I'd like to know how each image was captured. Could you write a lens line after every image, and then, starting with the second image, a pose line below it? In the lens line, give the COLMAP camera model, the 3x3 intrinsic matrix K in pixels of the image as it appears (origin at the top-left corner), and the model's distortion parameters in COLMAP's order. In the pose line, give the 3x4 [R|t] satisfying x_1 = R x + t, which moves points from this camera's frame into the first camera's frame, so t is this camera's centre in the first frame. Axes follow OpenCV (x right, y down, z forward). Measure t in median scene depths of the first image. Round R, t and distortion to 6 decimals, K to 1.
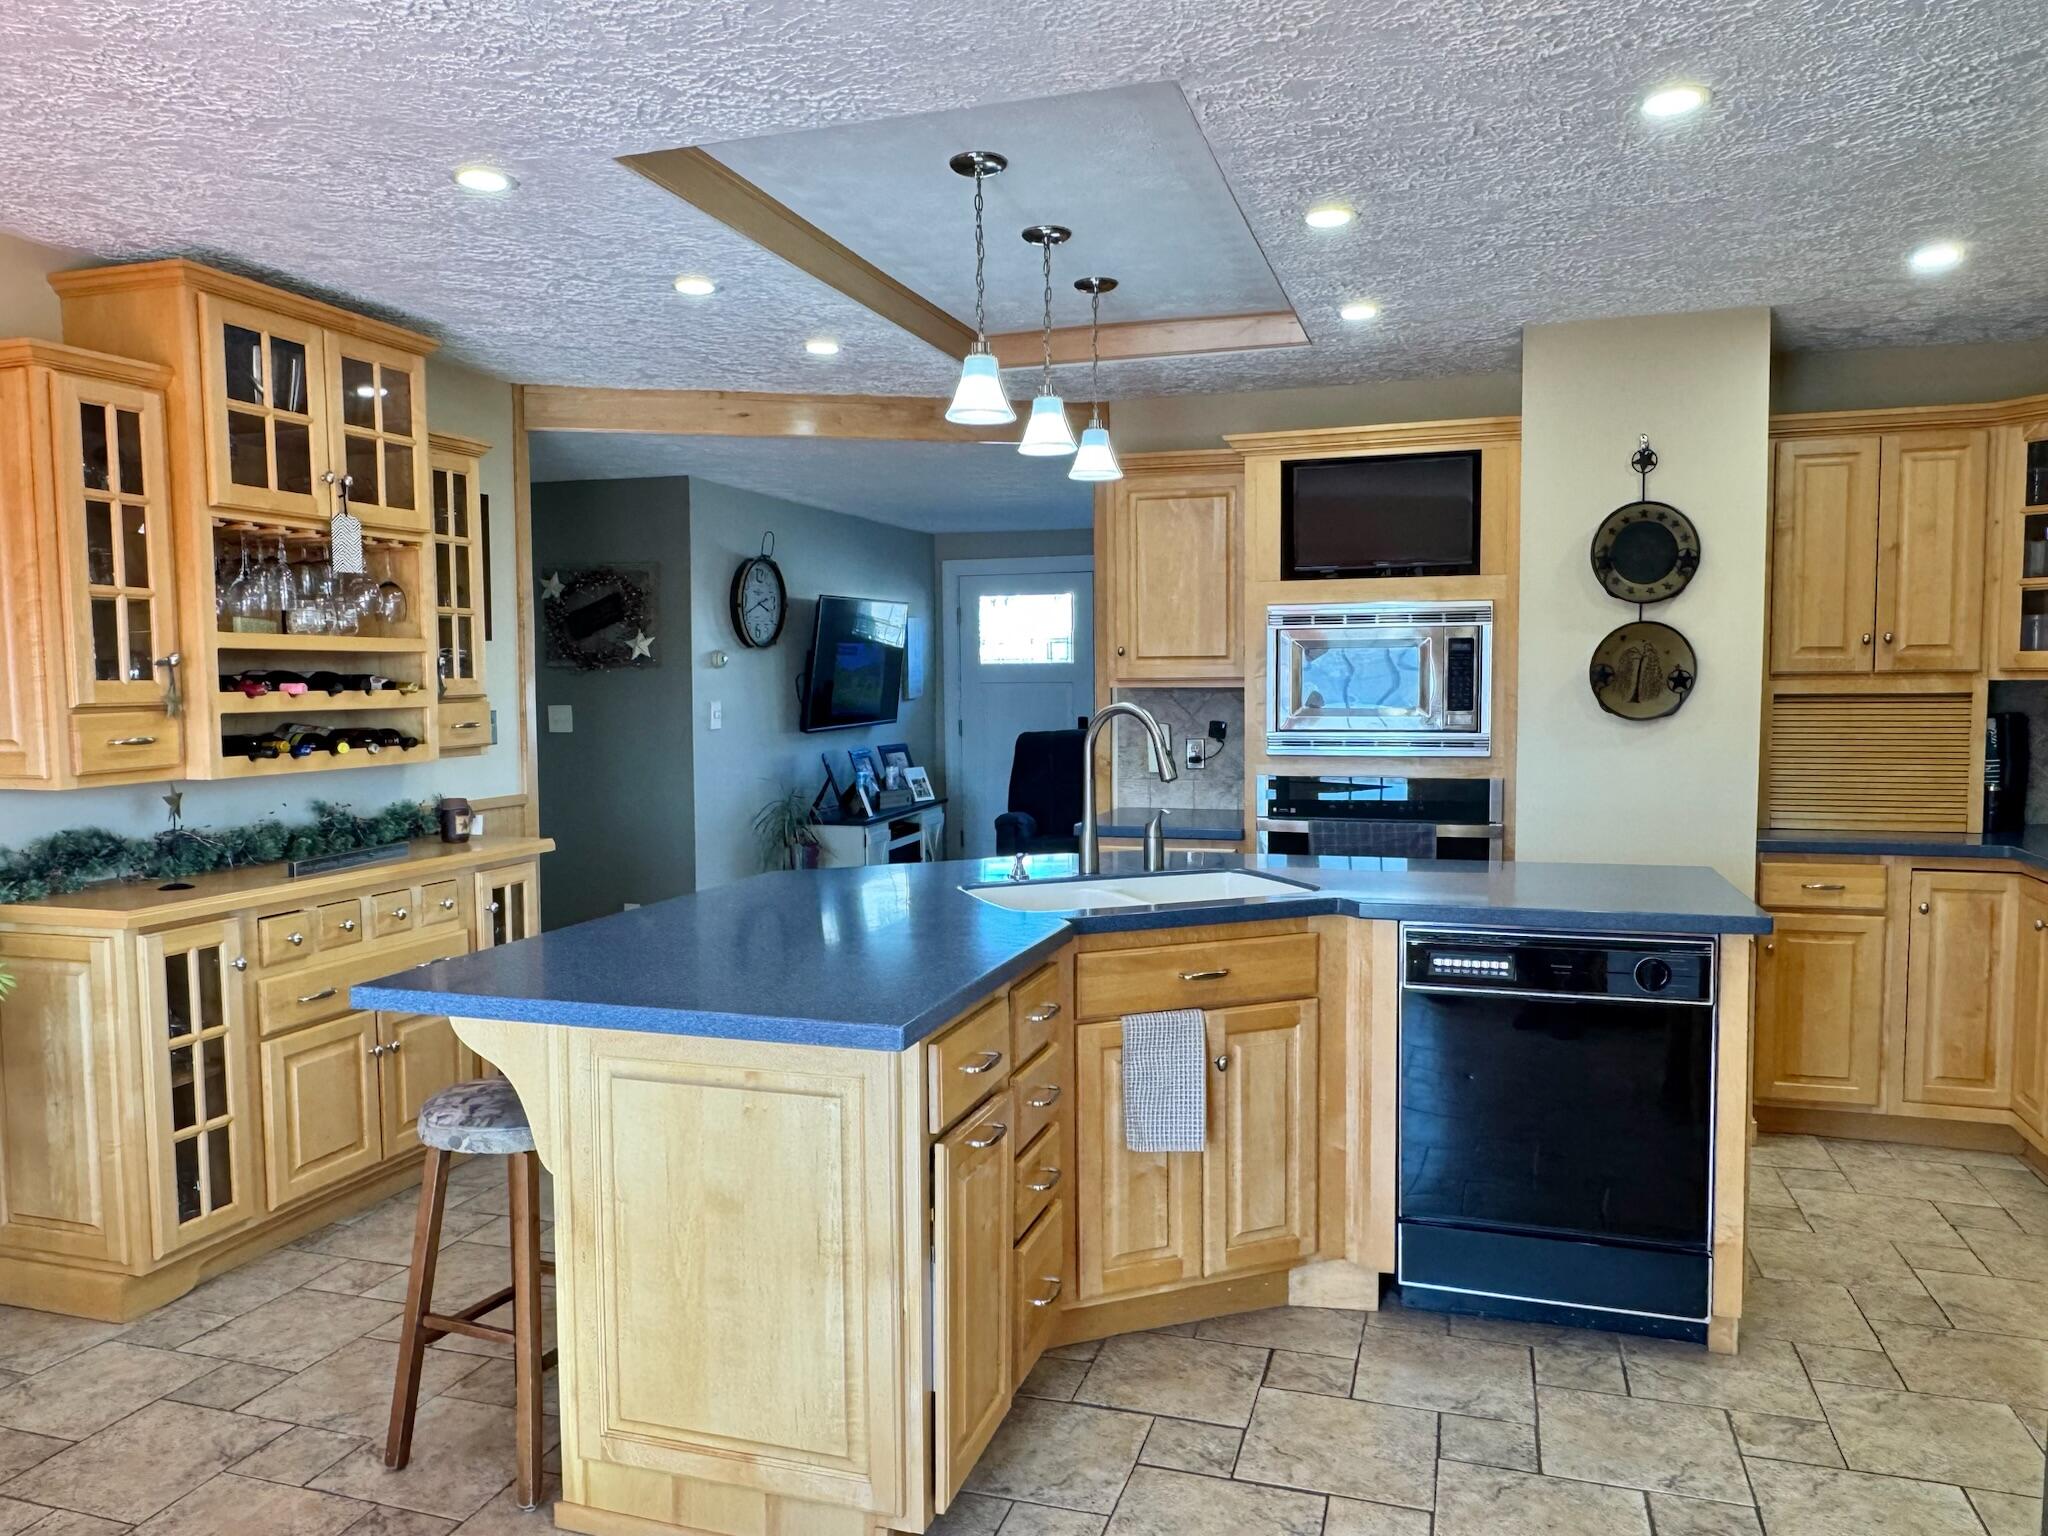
lens RADIAL K [[1356.8, 0, 1022.8], [0, 1356.8, 769.4], [0, 0, 1]] dist [0.002177, 0.002852]
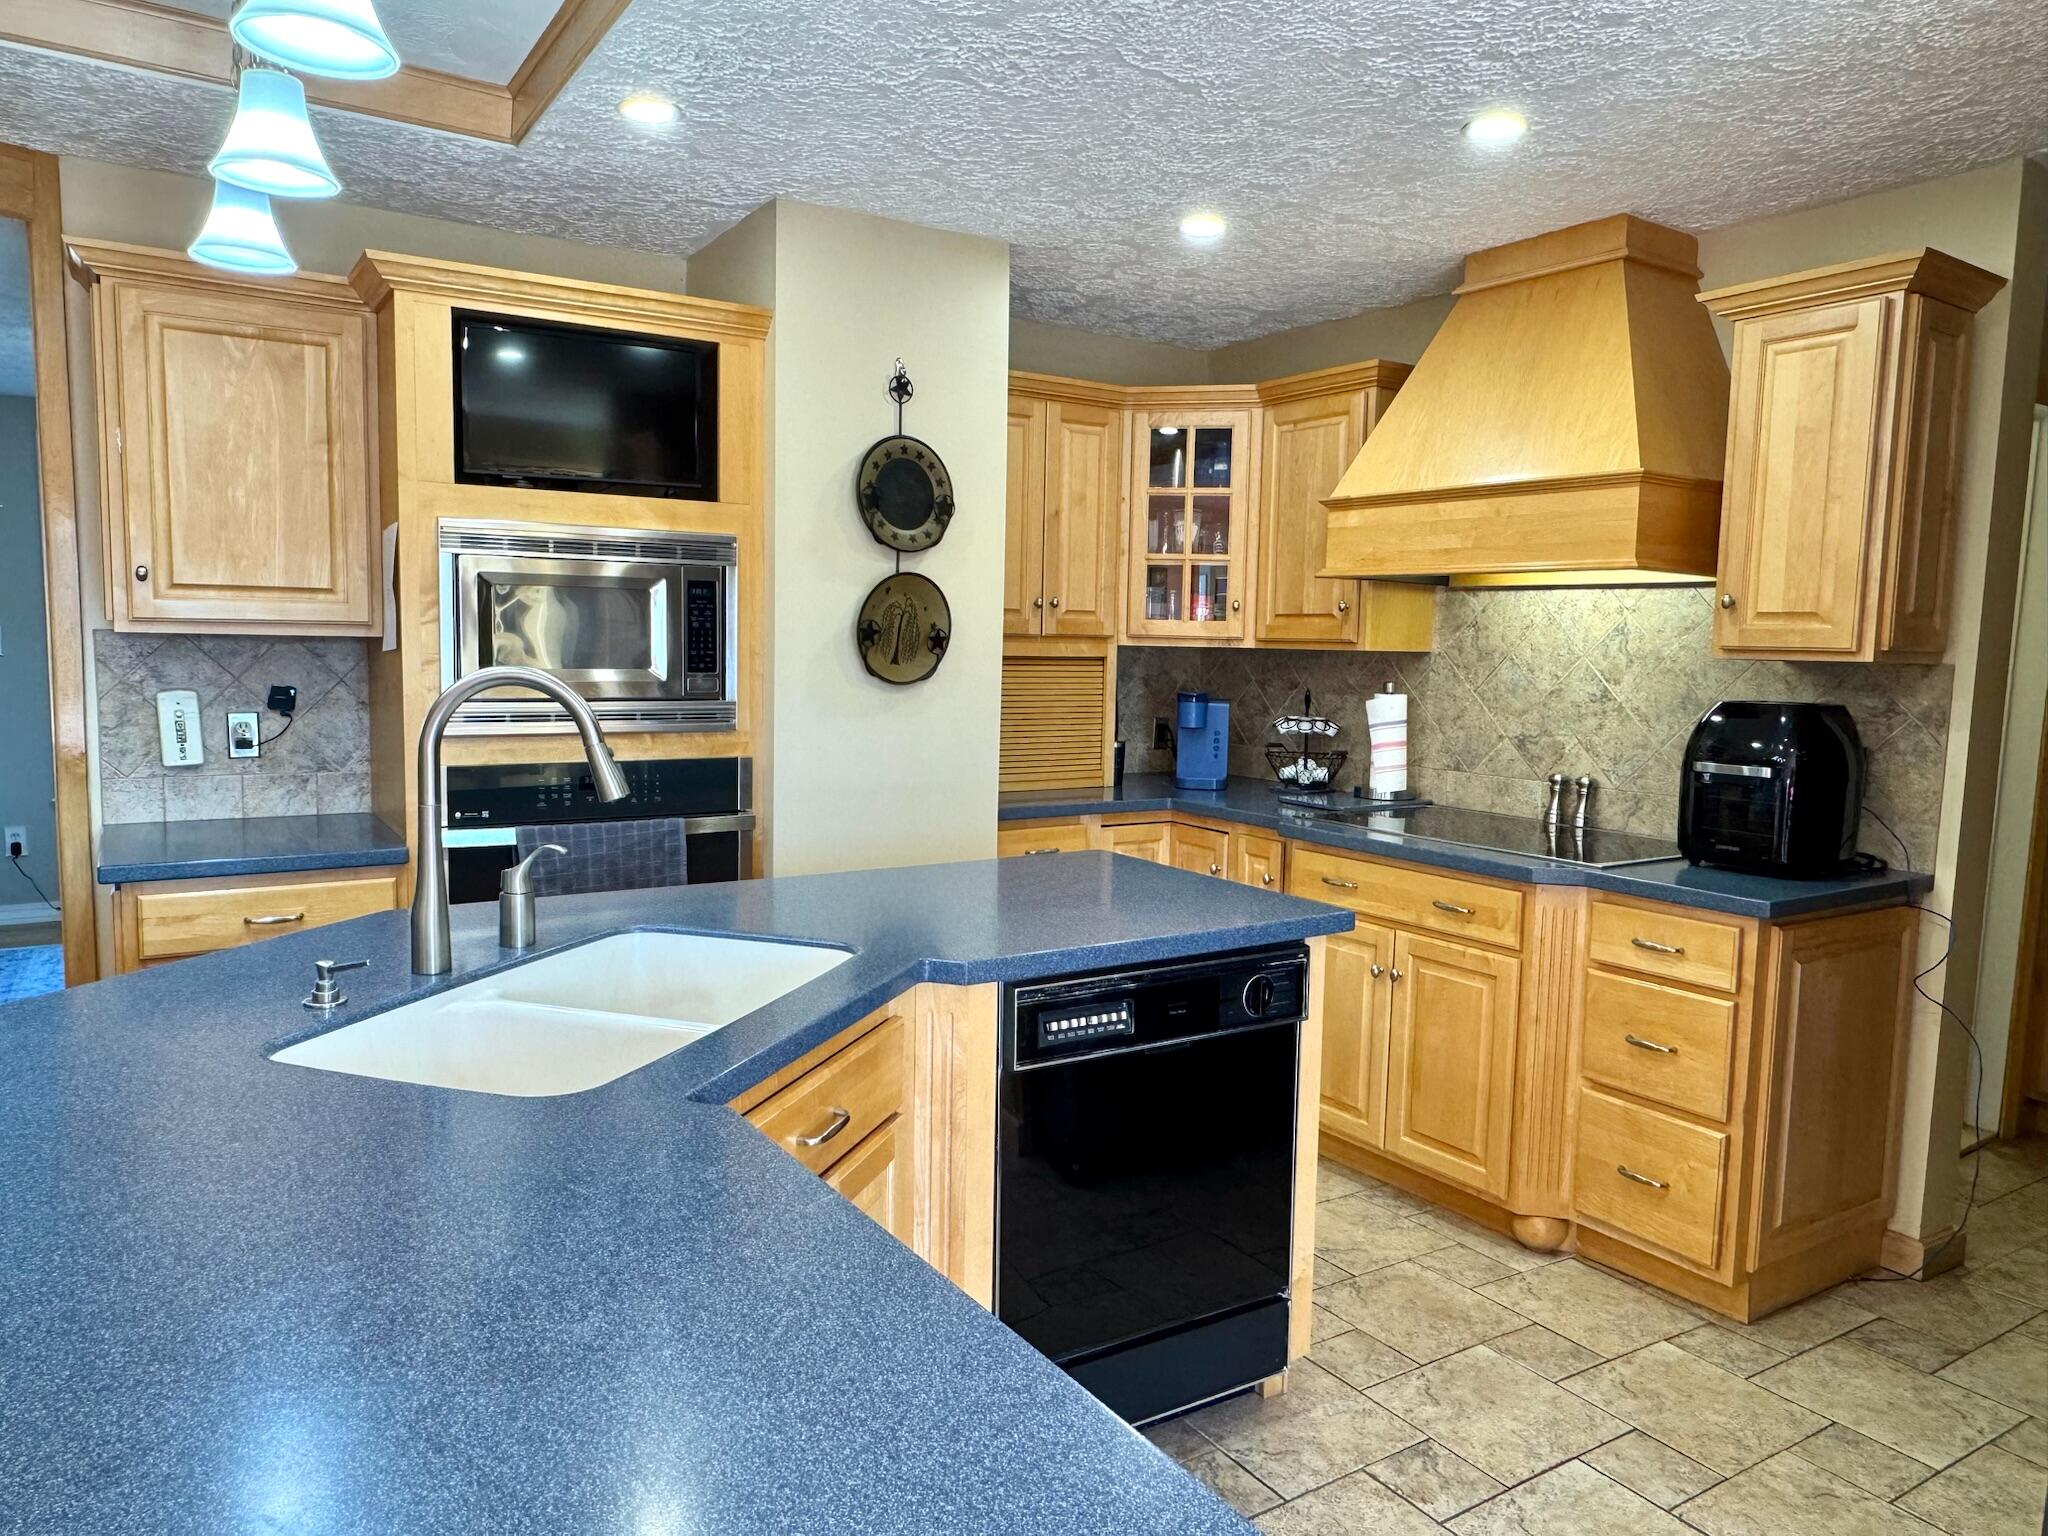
lens RADIAL K [[1356.8, 0, 1022.4], [0, 1356.8, 765.9], [0, 0, 1]] dist [0.002177, 0.002852]
pose [[0.648724, -0.052283, 0.759225, -0.169839], [0.026730, 0.998587, 0.045927, -0.021756], [-0.760554, -0.009500, 0.649205, 0.364544]]
